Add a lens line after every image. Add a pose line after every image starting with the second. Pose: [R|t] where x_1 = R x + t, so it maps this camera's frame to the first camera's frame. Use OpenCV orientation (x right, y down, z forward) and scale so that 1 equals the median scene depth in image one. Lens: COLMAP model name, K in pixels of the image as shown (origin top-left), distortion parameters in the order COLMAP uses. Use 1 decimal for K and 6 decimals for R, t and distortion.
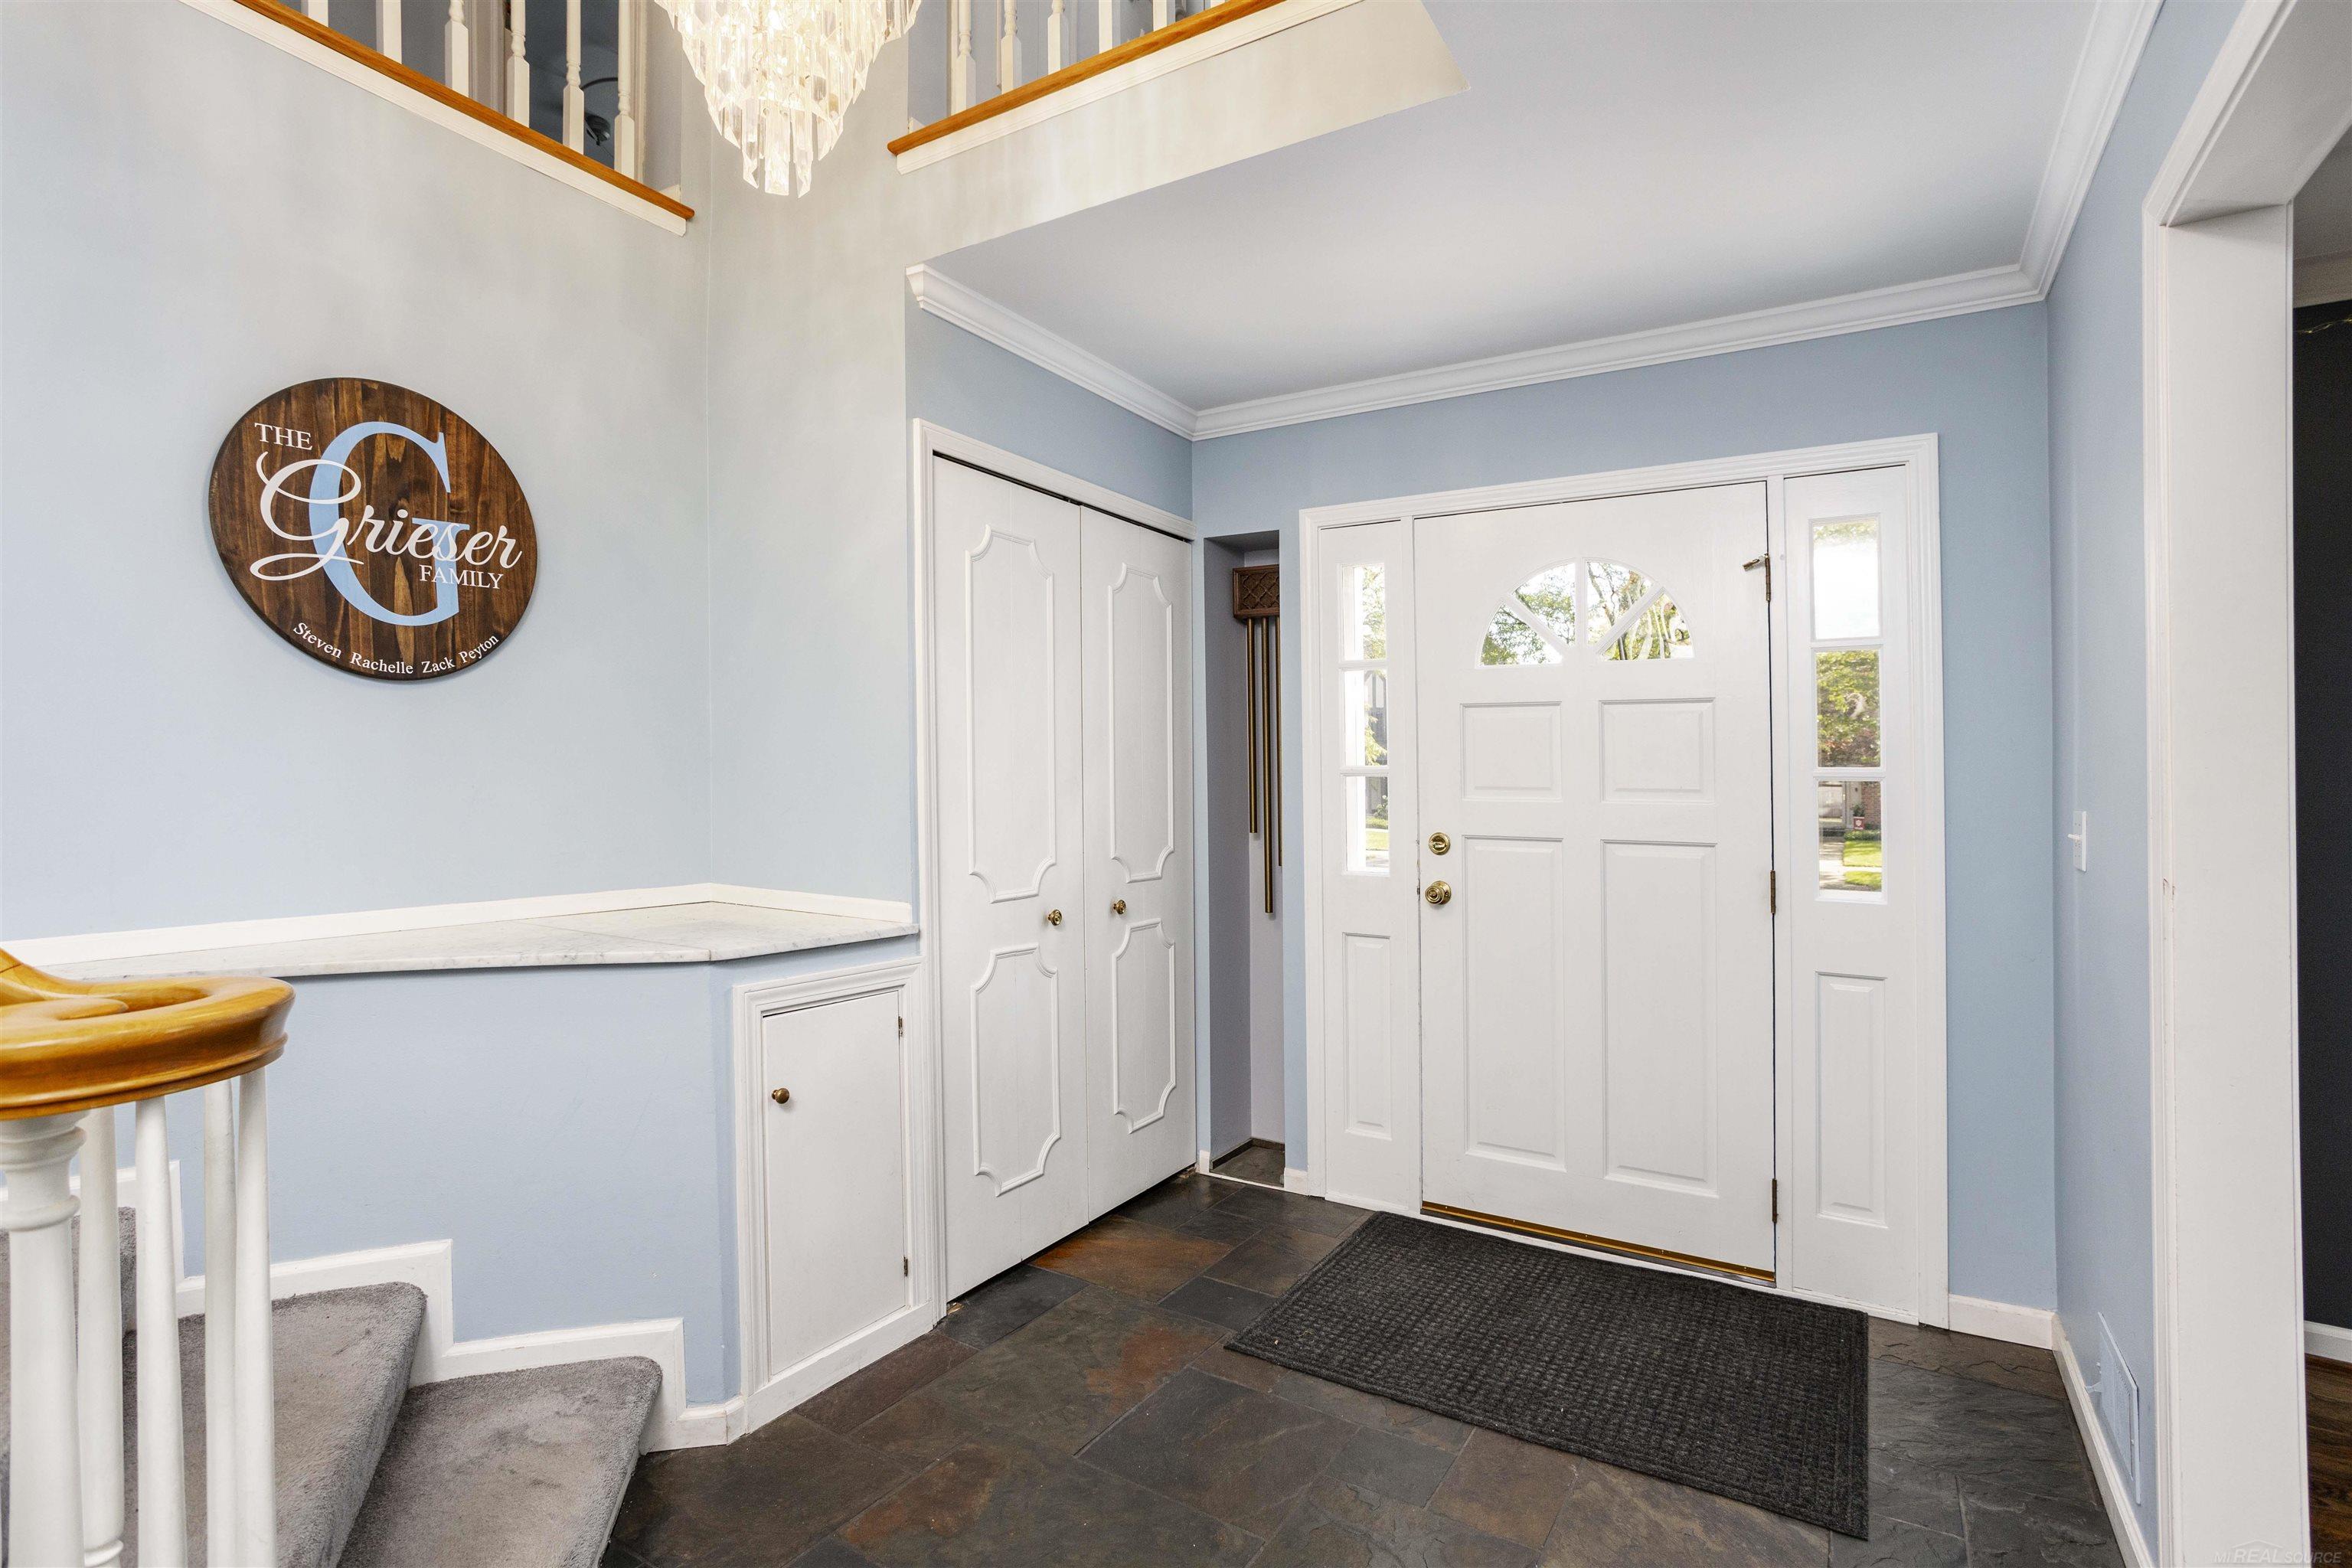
lens RADIAL K [[1113.9, 0, 1179.7], [0, 1113.9, 789.7], [0, 0, 1]] dist [-0.043140, 0.006428]
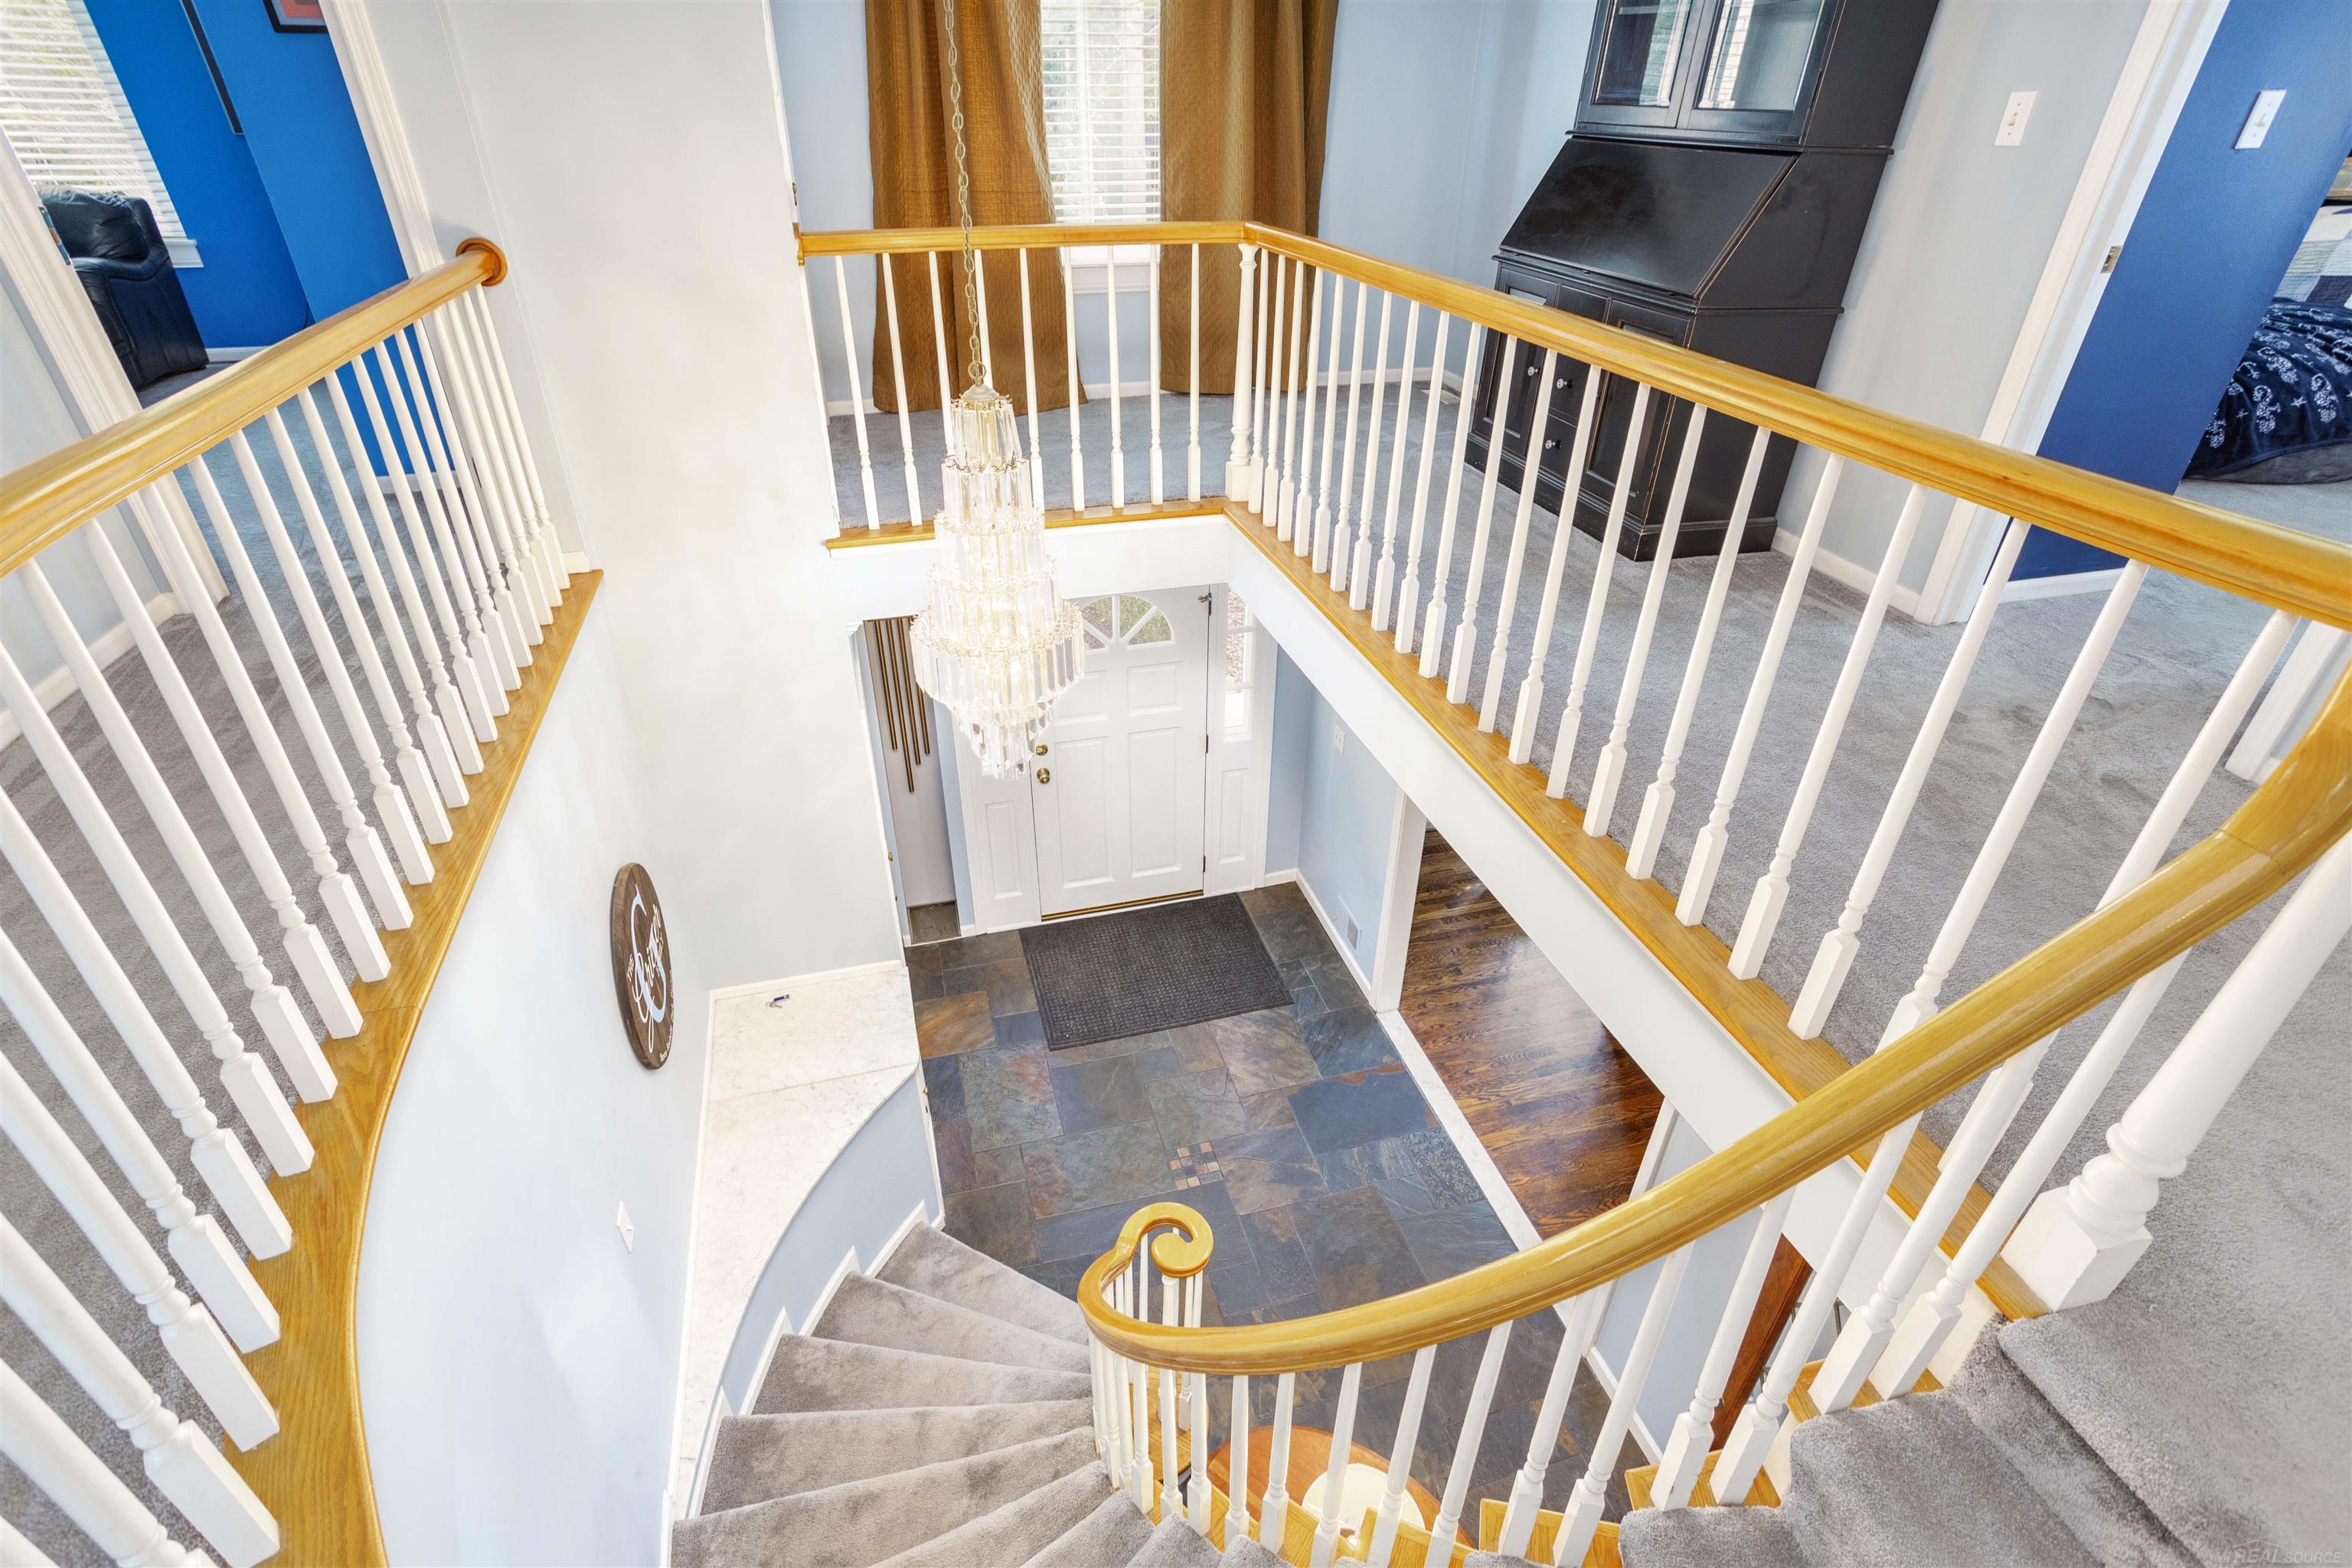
lens RADIAL K [[1113.9, 0, 1177.7], [0, 1113.9, 787.1], [0, 0, 1]] dist [-0.043140, 0.006428]
pose [[0.674332, -0.385681, 0.629704, -0.861535], [-0.008212, 0.848792, 0.528662, -0.958121], [-0.738383, -0.361665, 0.569201, -0.187651]]
